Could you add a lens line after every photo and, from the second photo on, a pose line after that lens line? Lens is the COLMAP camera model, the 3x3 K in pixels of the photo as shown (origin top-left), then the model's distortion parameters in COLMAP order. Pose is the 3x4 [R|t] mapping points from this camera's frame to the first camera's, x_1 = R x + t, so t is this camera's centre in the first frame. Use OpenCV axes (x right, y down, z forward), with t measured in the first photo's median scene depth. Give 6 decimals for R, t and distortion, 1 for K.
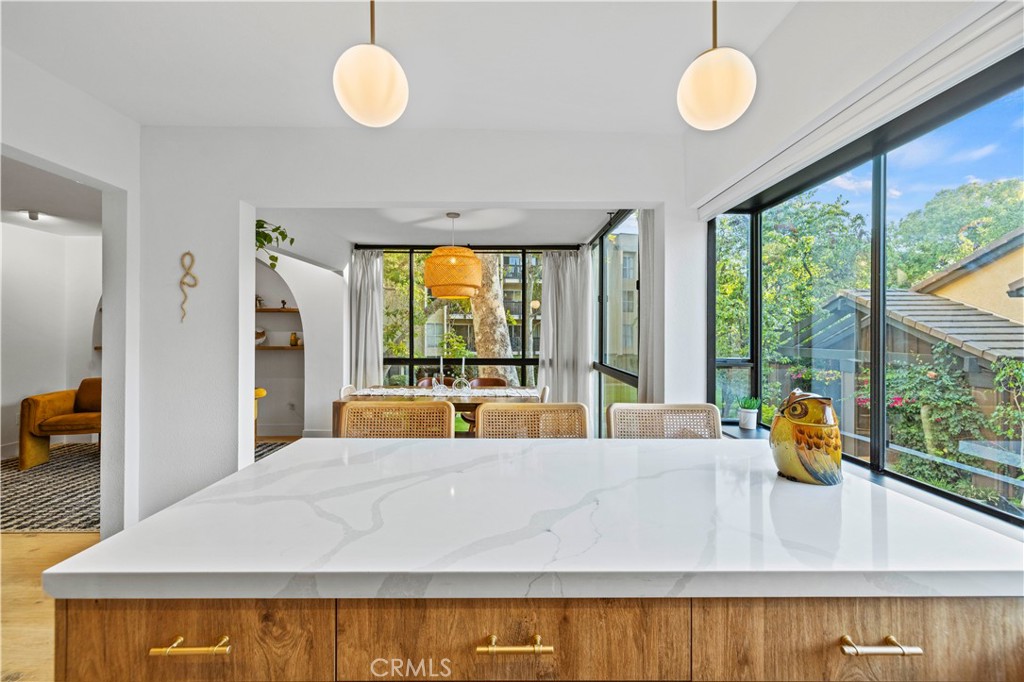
lens RADIAL K [[438.2, 0, 513.2], [0, 438.2, 333.4], [0, 0, 1]] dist [0.006530, 0.000209]
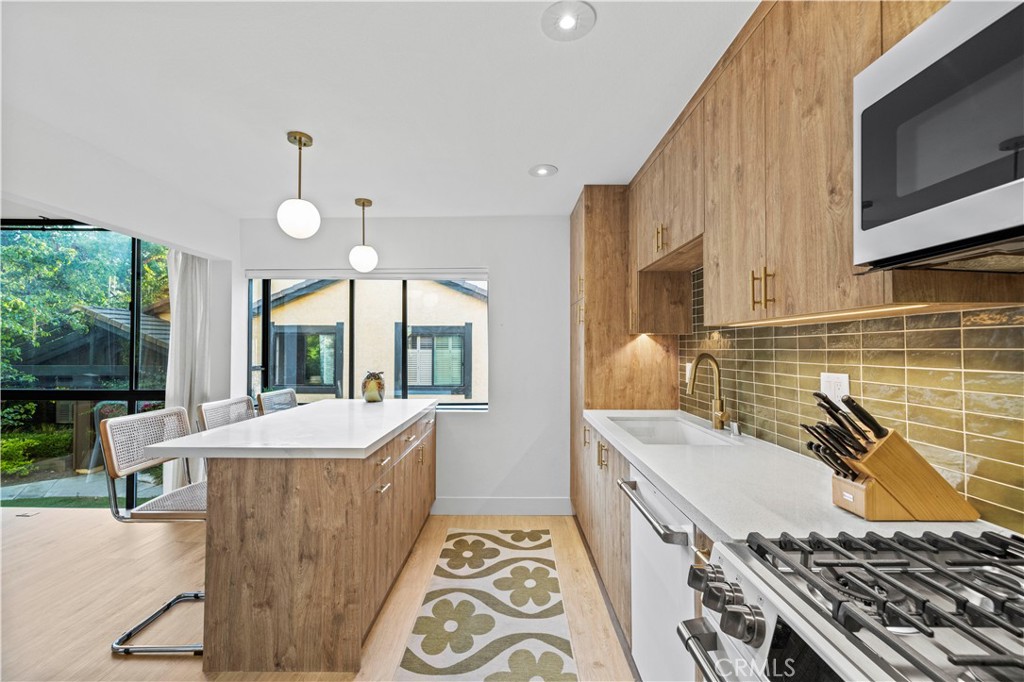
lens RADIAL K [[438.2, 0, 513.2], [0, 438.2, 333.4], [0, 0, 1]] dist [0.006530, 0.000209]
pose [[0.012879, 0.035526, 0.999286, -1.579534], [-0.001681, 0.999368, -0.035507, -0.007838], [-0.999916, -0.001222, 0.012930, 0.039617]]
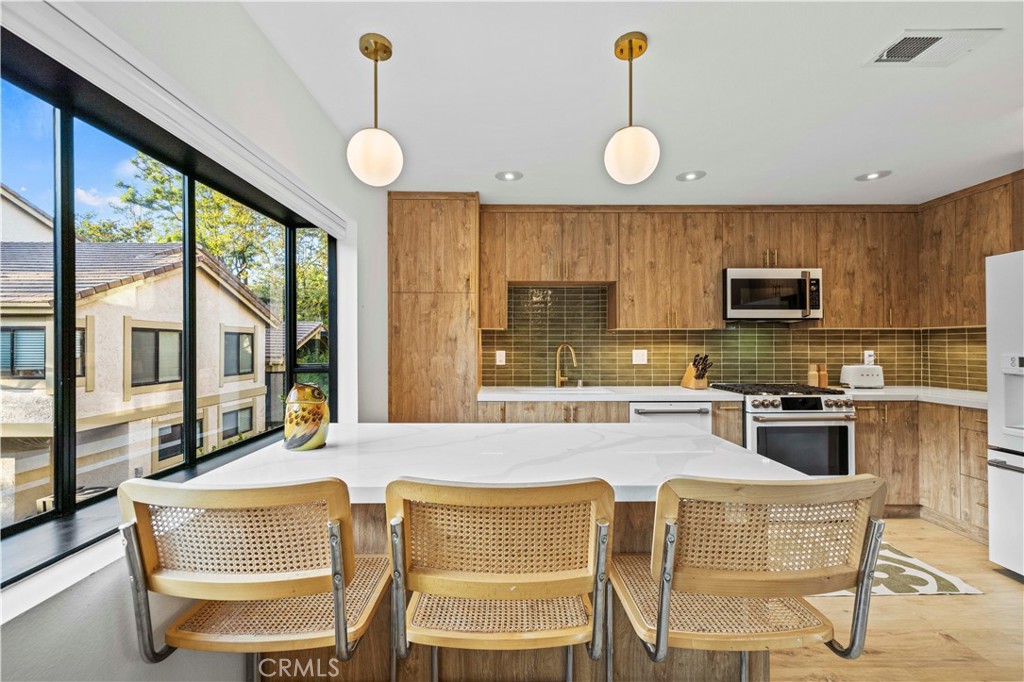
lens RADIAL K [[449.7, 0, 501.8], [0, 449.7, 341.3], [0, 0, 1]] dist [0.002209, 0.000098]
pose [[-0.999998, 0.001664, 0.000923, -0.023969], [0.001659, 0.999983, -0.005562, 0.007124], [-0.000933, -0.005560, -0.999984, 1.682566]]
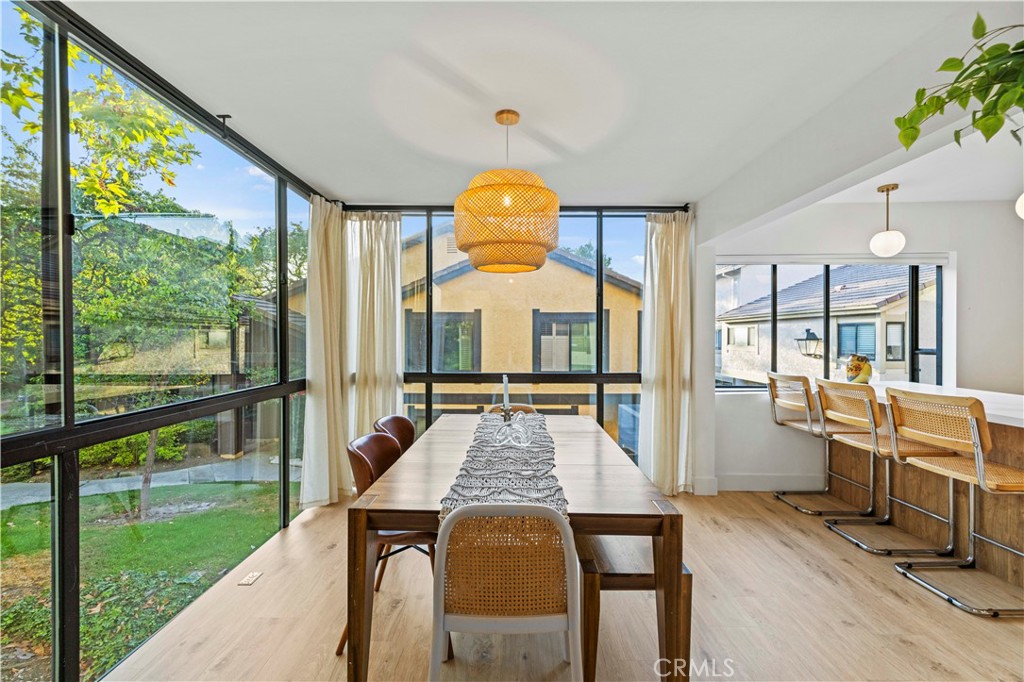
lens RADIAL K [[449.7, 0, 501.8], [0, 449.7, 341.3], [0, 0, 1]] dist [0.002209, 0.000098]
pose [[0.023806, -0.011728, 0.999648, -1.740055], [0.003347, 0.999927, 0.011652, 0.006916], [-0.999711, 0.003068, 0.023843, 2.340060]]
